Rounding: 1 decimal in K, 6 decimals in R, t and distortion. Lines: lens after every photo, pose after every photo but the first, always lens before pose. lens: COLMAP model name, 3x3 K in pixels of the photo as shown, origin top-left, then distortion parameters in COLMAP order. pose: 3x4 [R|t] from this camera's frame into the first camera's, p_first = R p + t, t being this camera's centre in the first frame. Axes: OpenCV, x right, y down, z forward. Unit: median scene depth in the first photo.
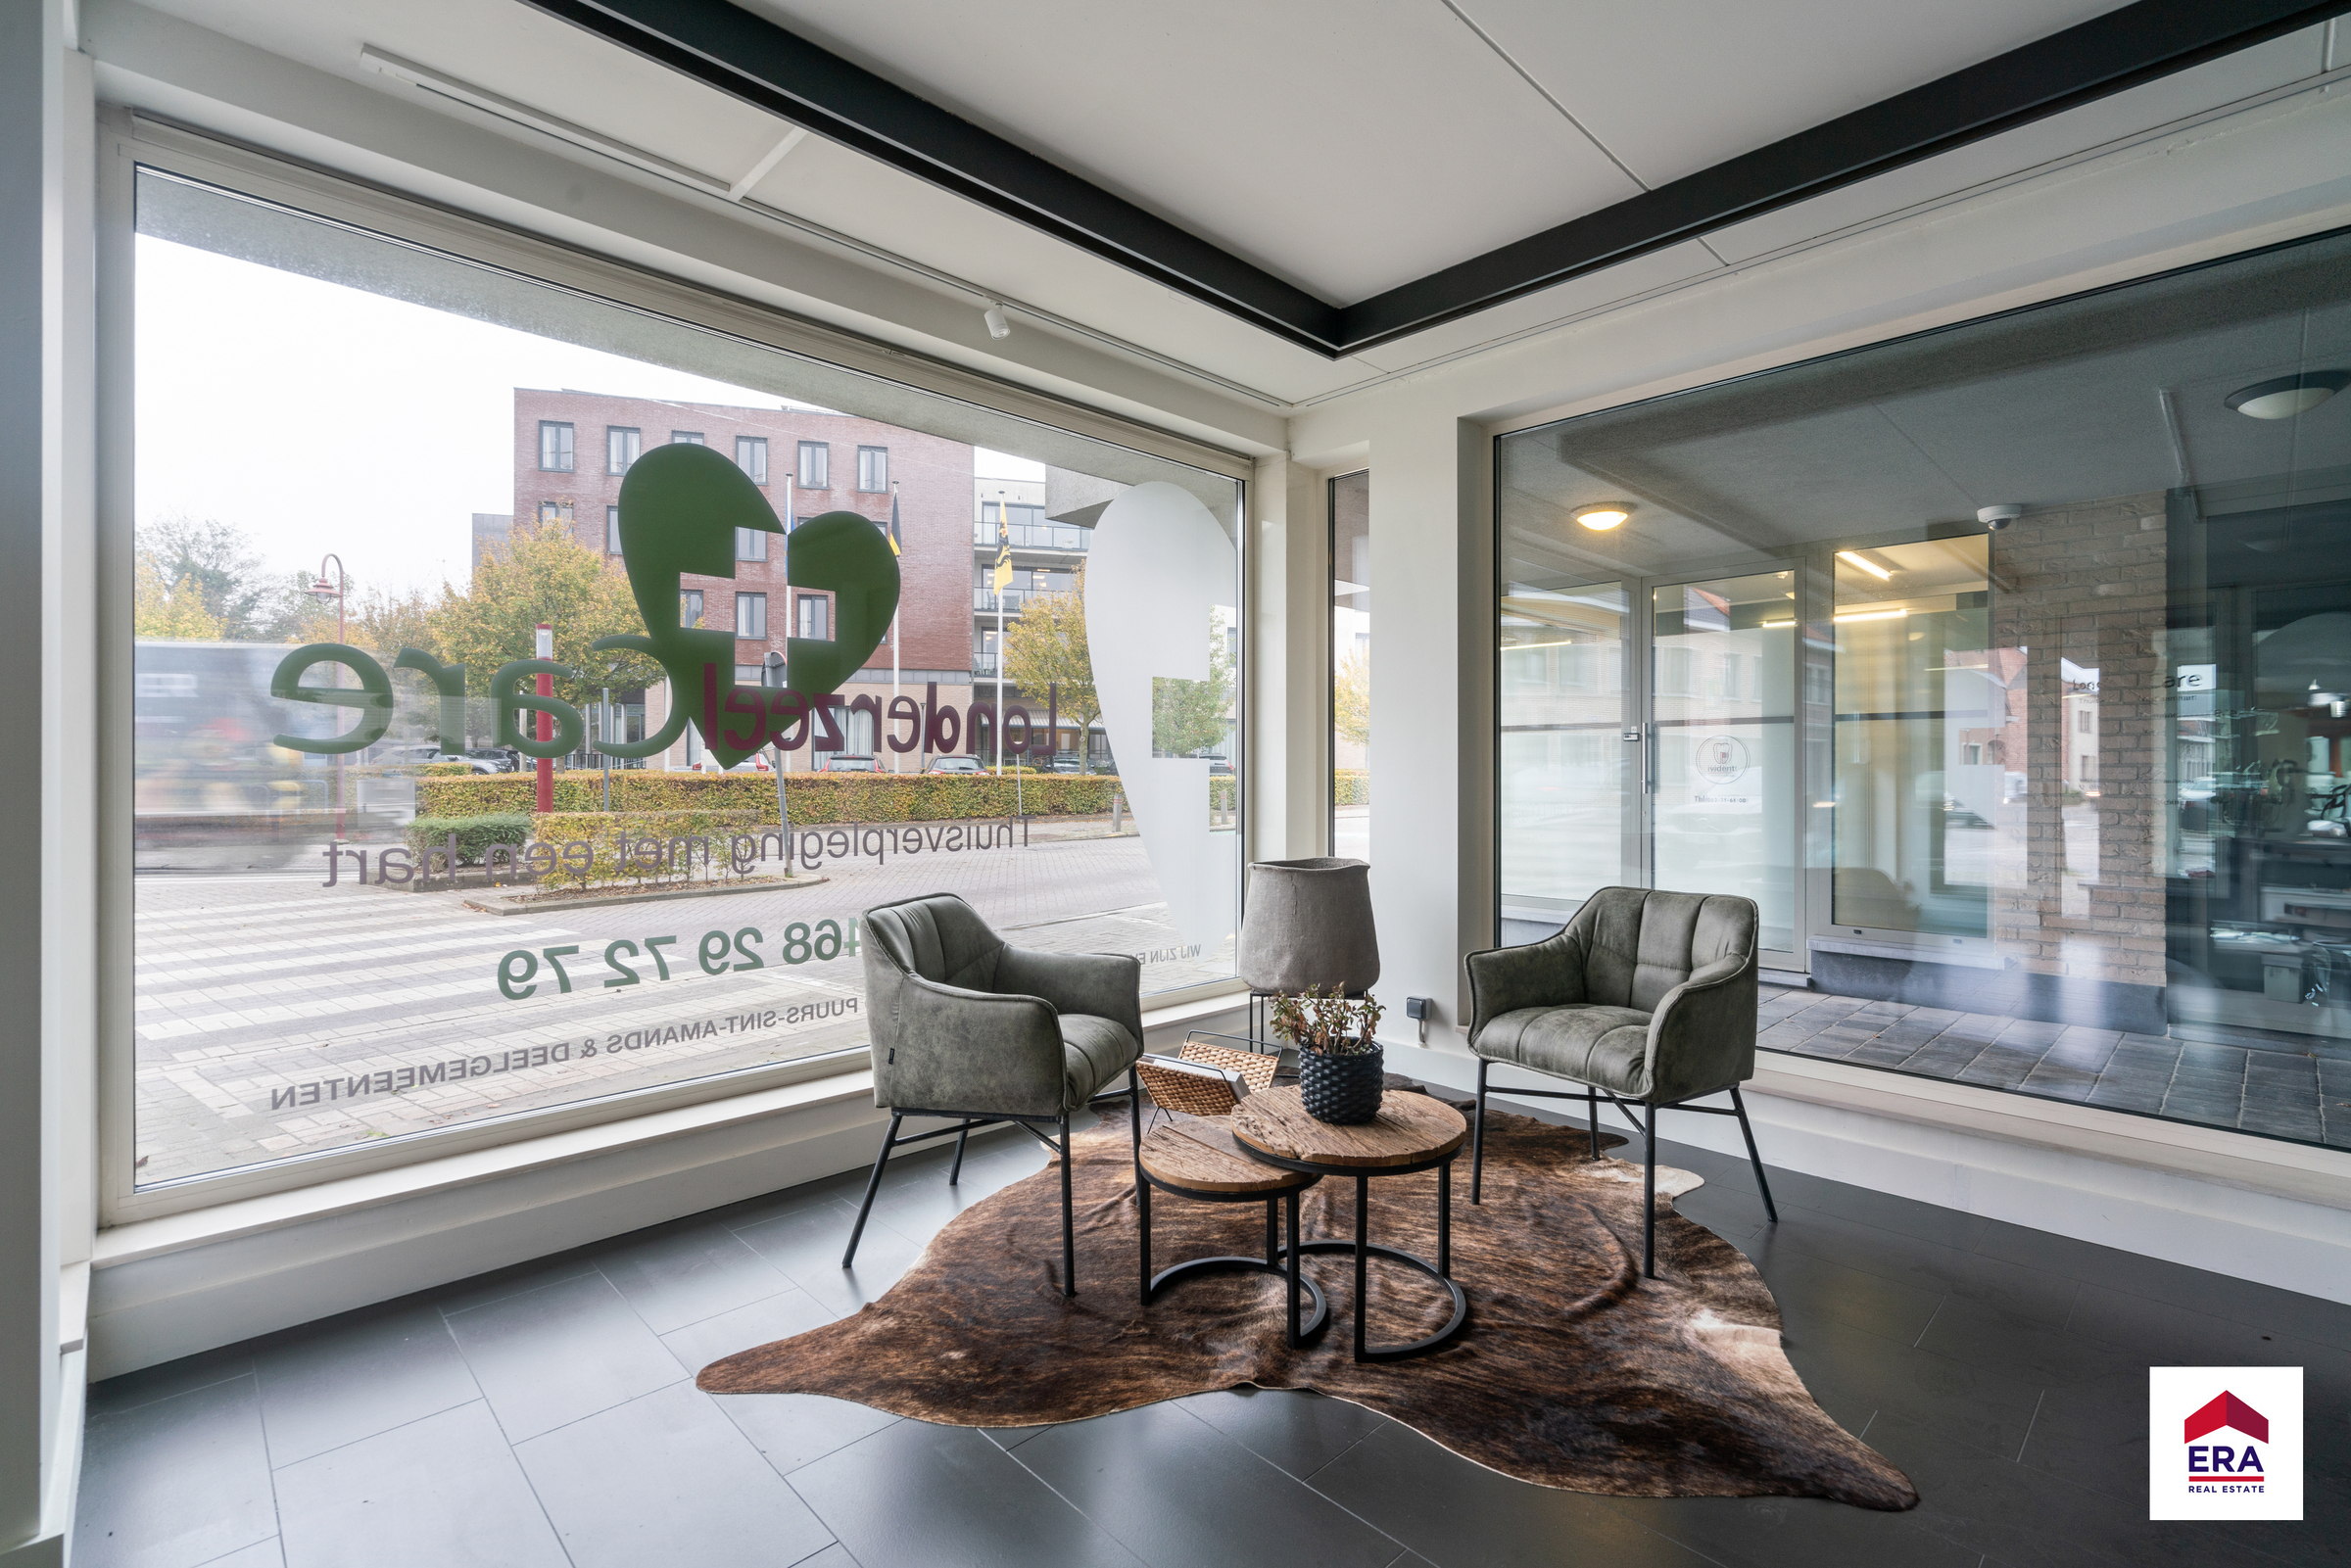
lens RADIAL K [[1056.1, 0, 1179.1], [0, 1056.1, 776.5], [0, 0, 1]] dist [0.000968, 0.000214]
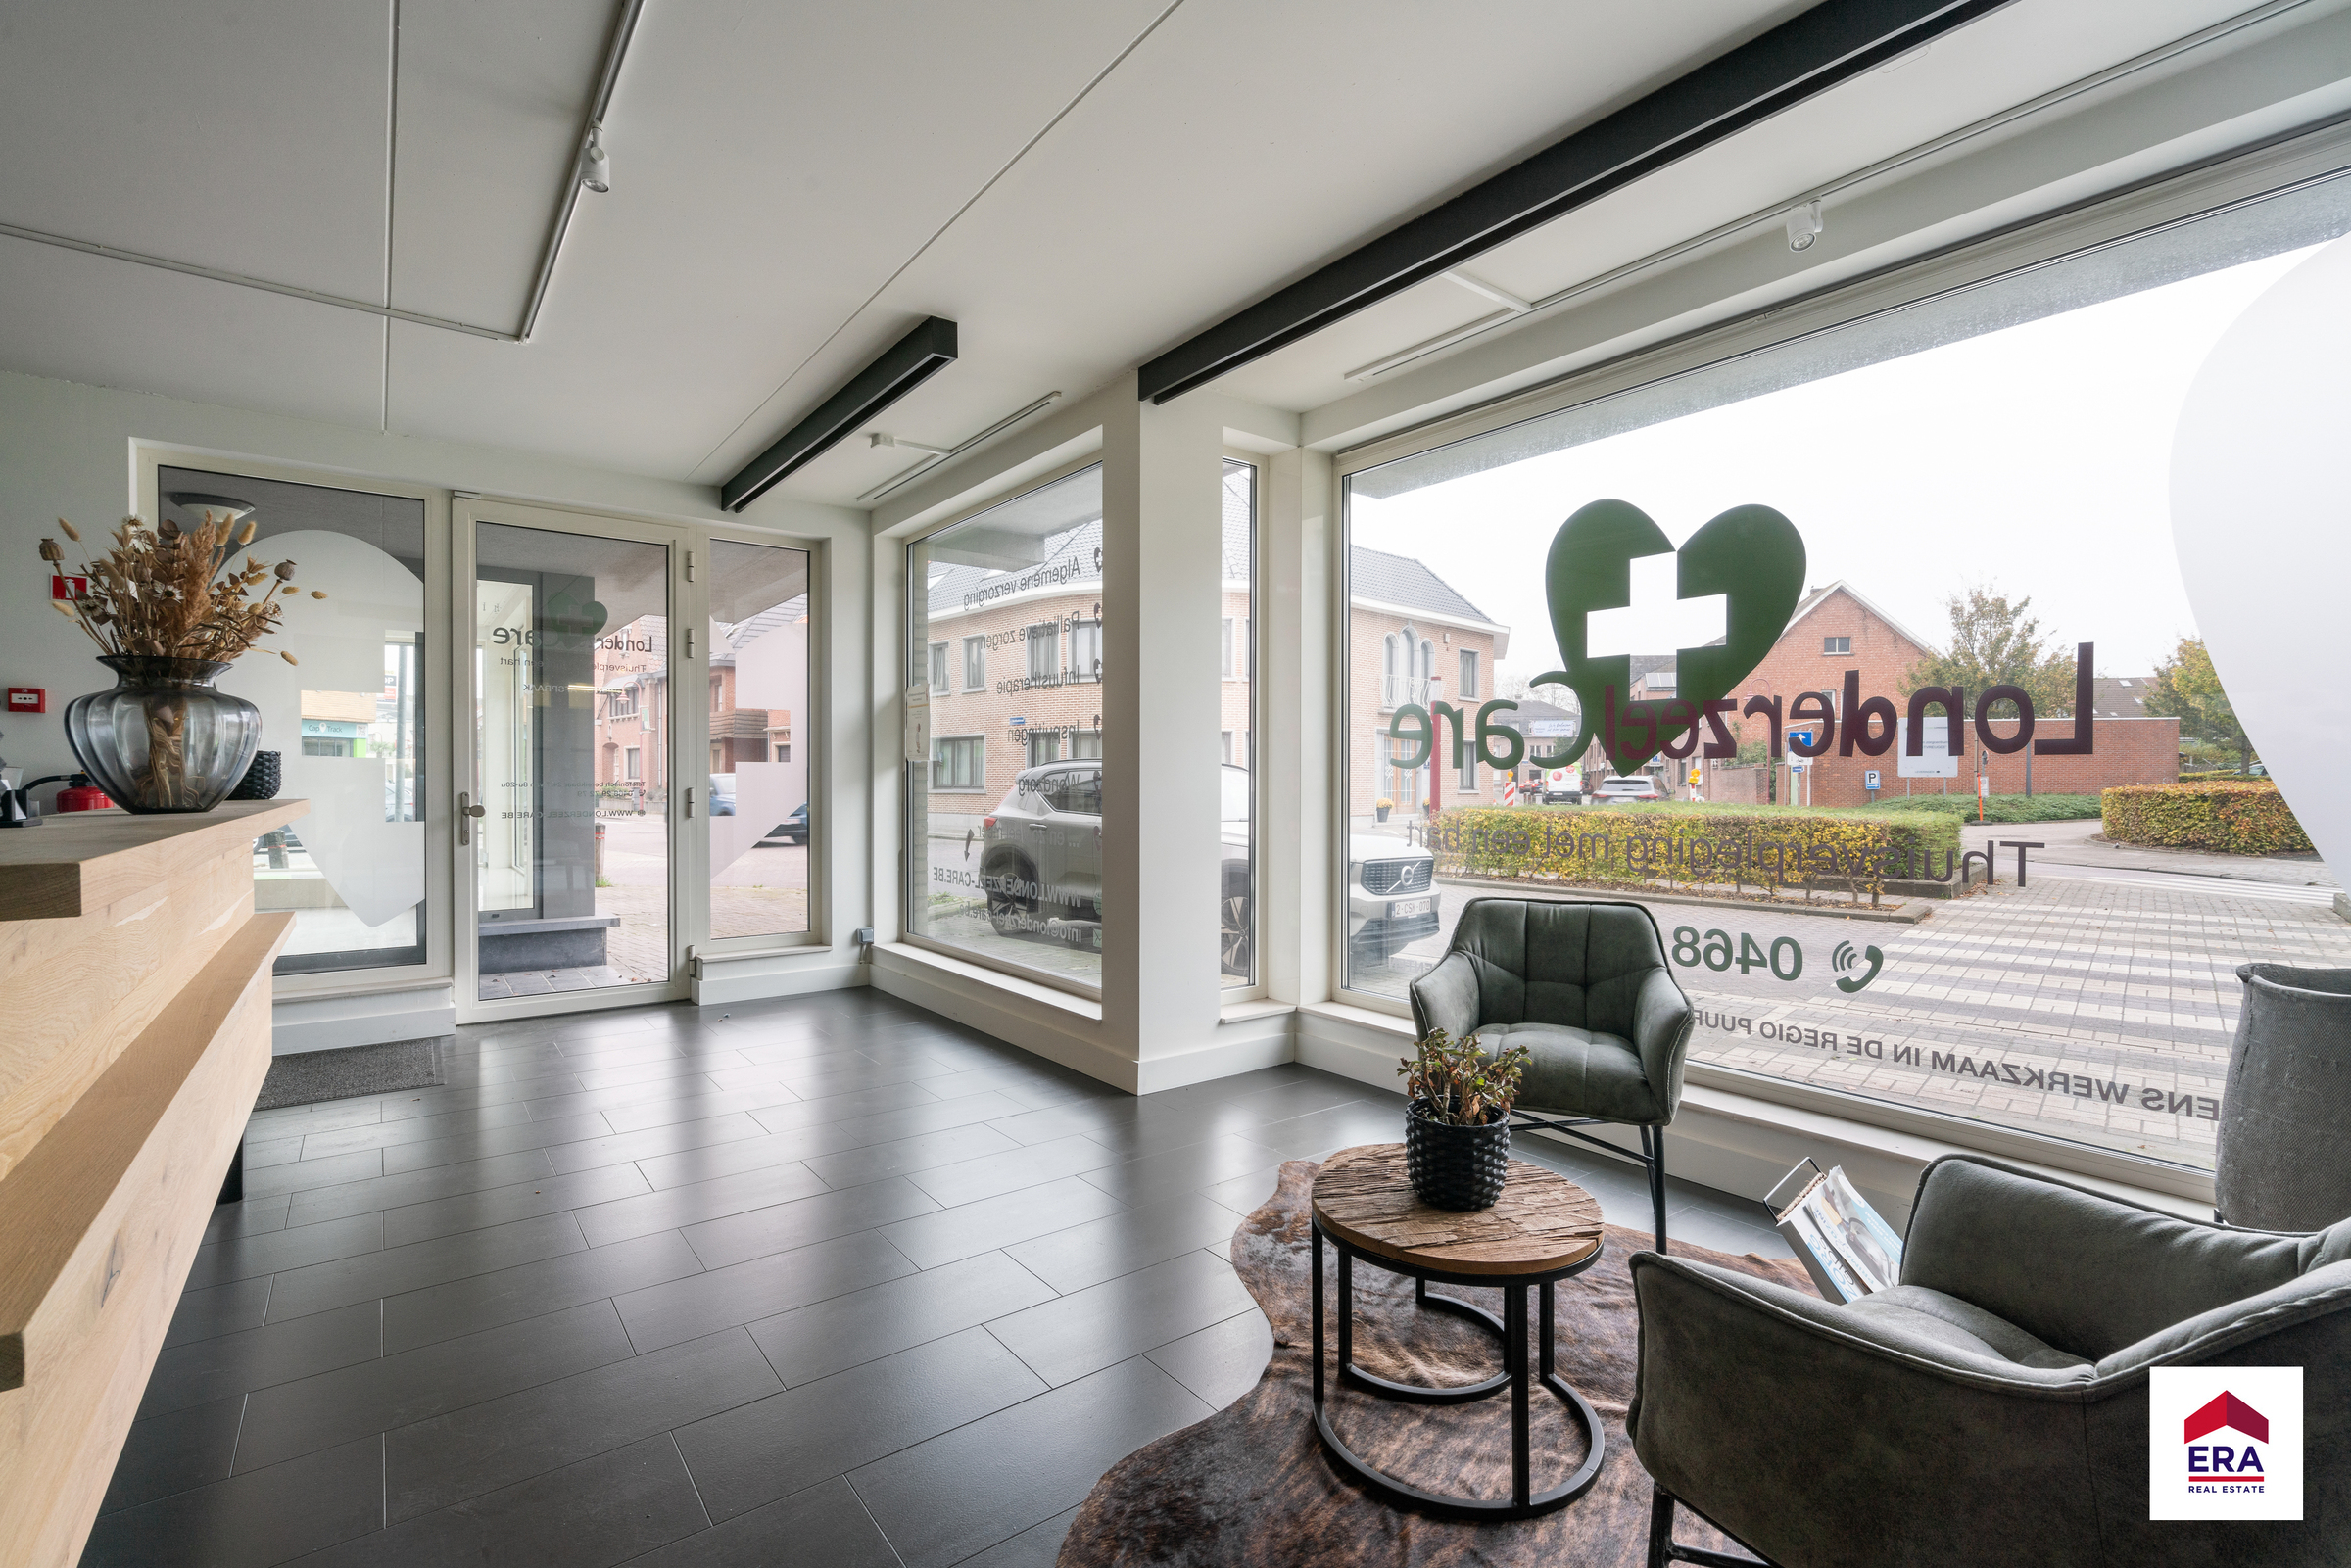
lens RADIAL K [[1056.1, 0, 1172.6], [0, 1056.1, 777.9], [0, 0, 1]] dist [0.000968, 0.000214]
pose [[-0.120821, 0.006720, -0.992652, 0.708469], [0.001877, 0.999977, 0.006541, -0.012795], [0.992672, -0.001073, -0.120831, 0.622211]]
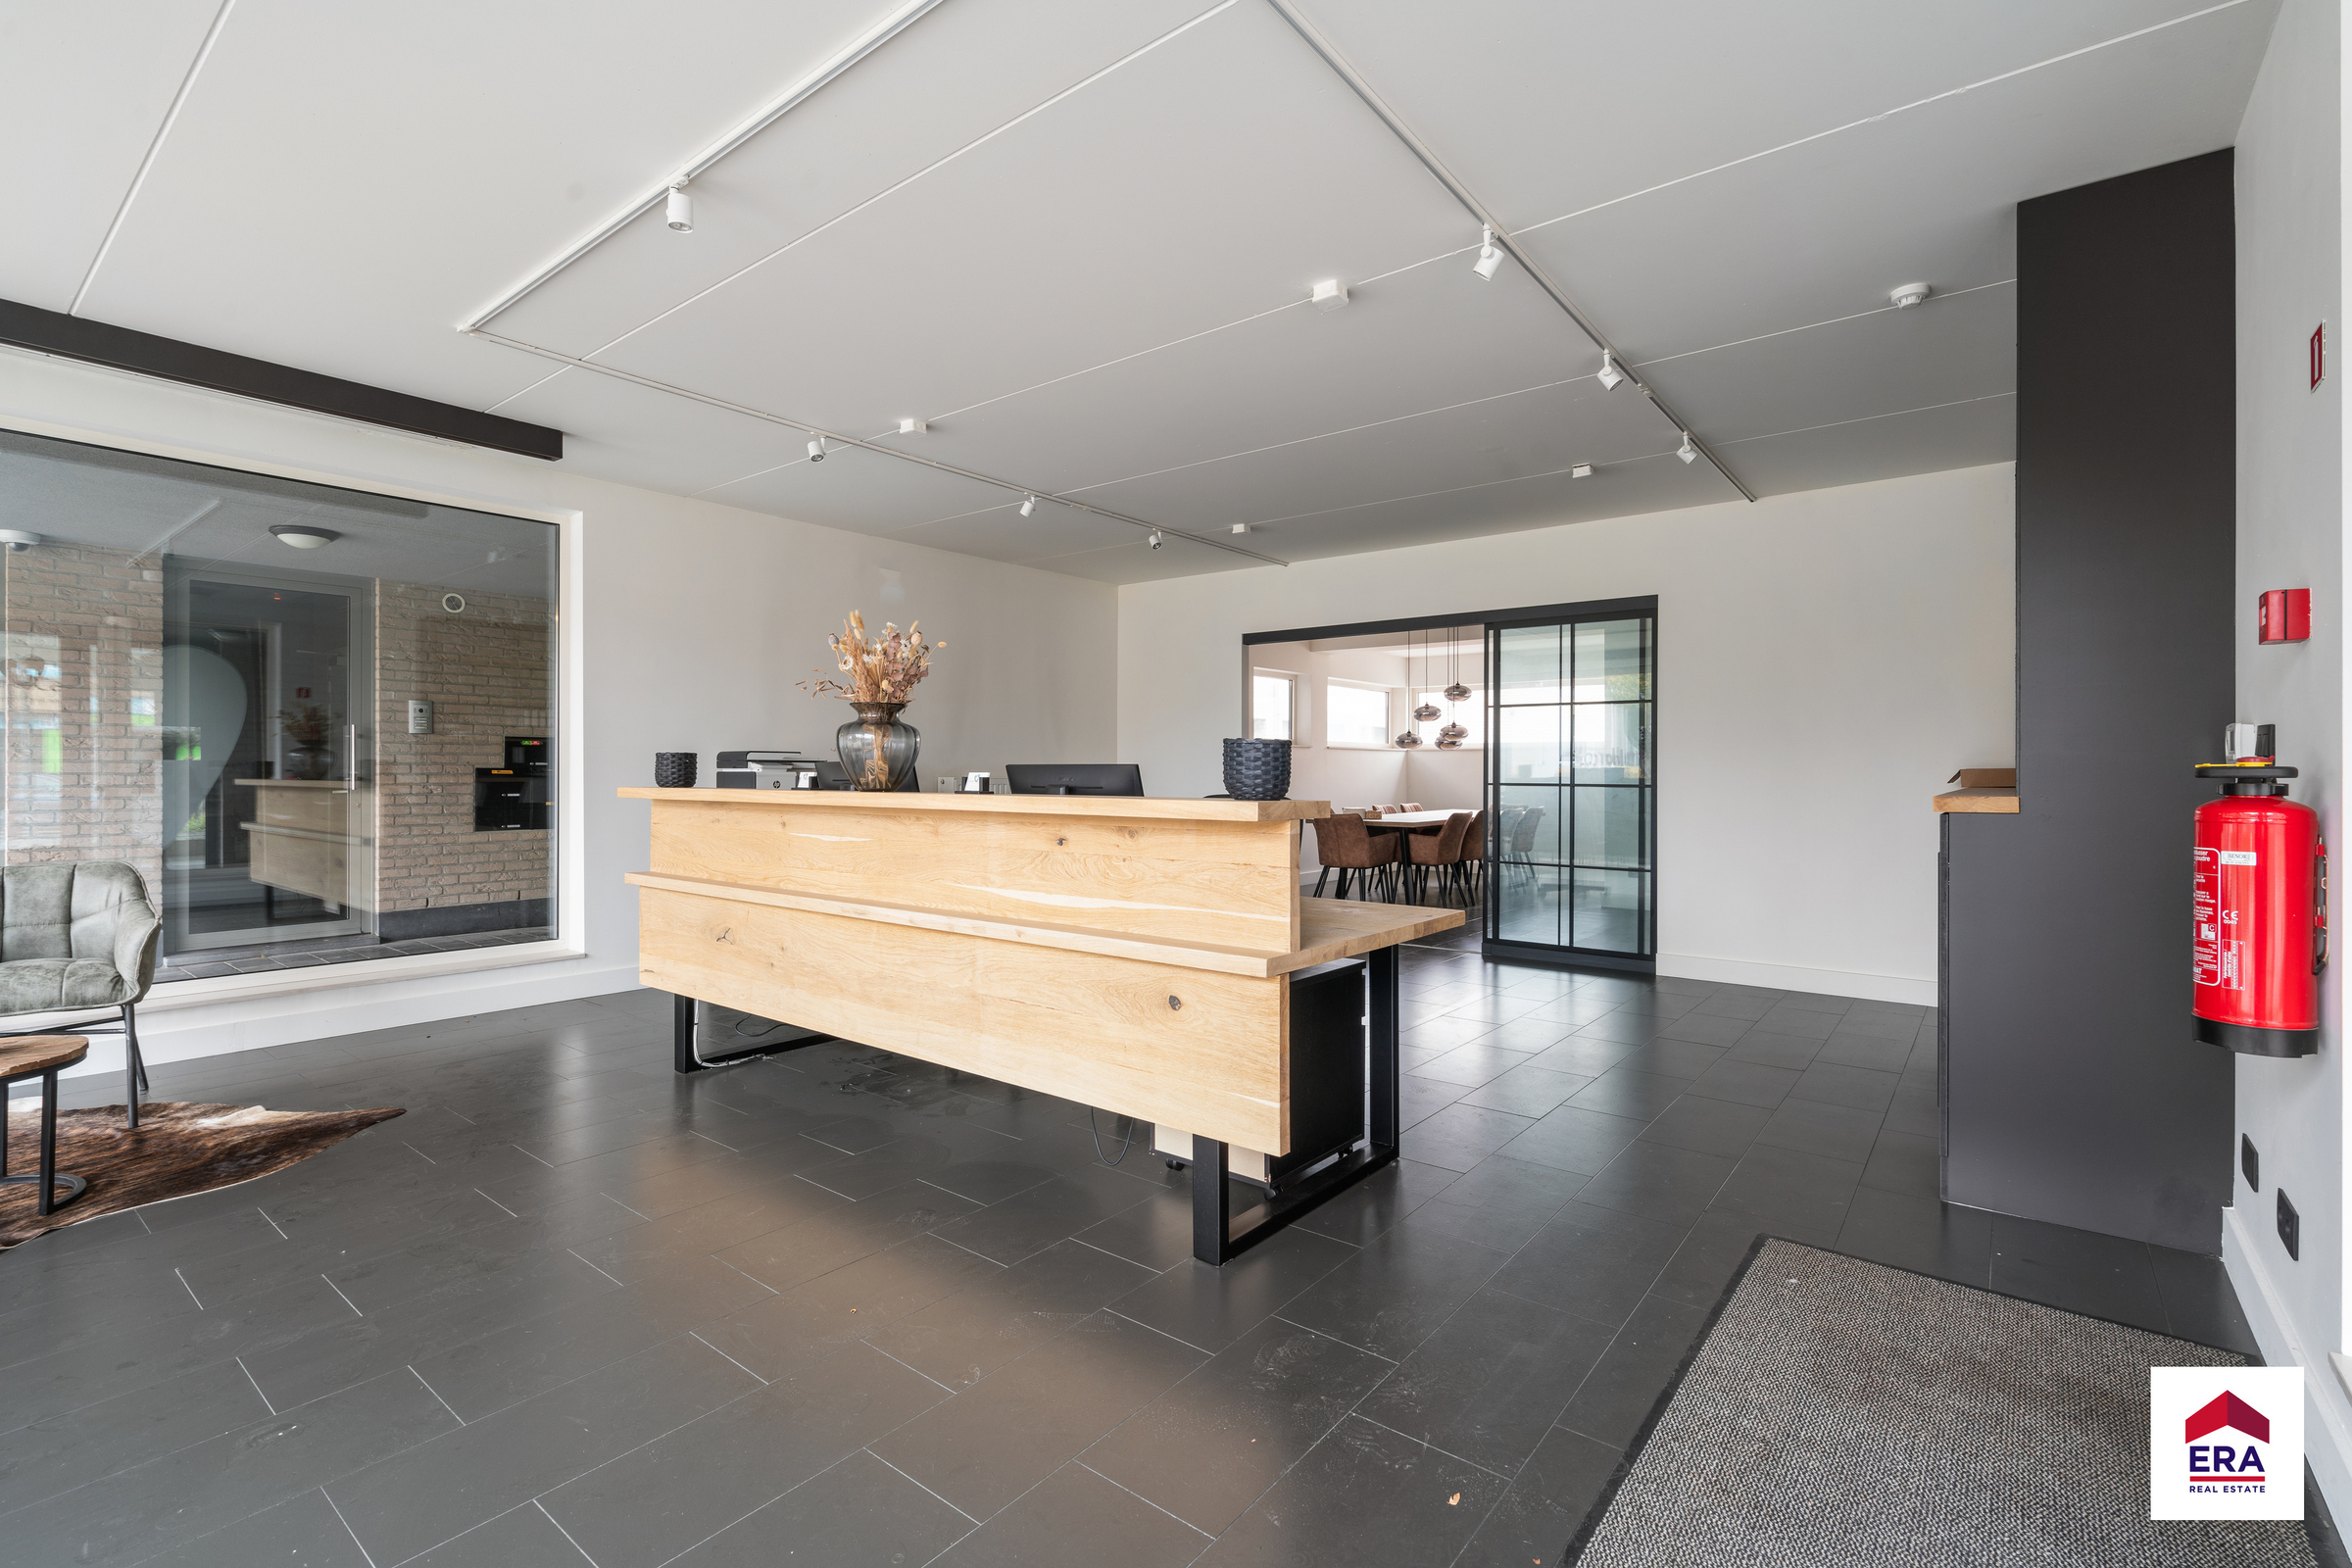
lens RADIAL K [[1056.6, 0, 1181.6], [0, 1056.6, 774.5], [0, 0, 1]] dist [0.000968, 0.000214]
pose [[-0.125409, -0.003007, 0.992101, -0.849406], [-0.000681, 0.999995, 0.002945, -0.000063], [-0.992105, -0.000306, -0.125410, -0.153351]]
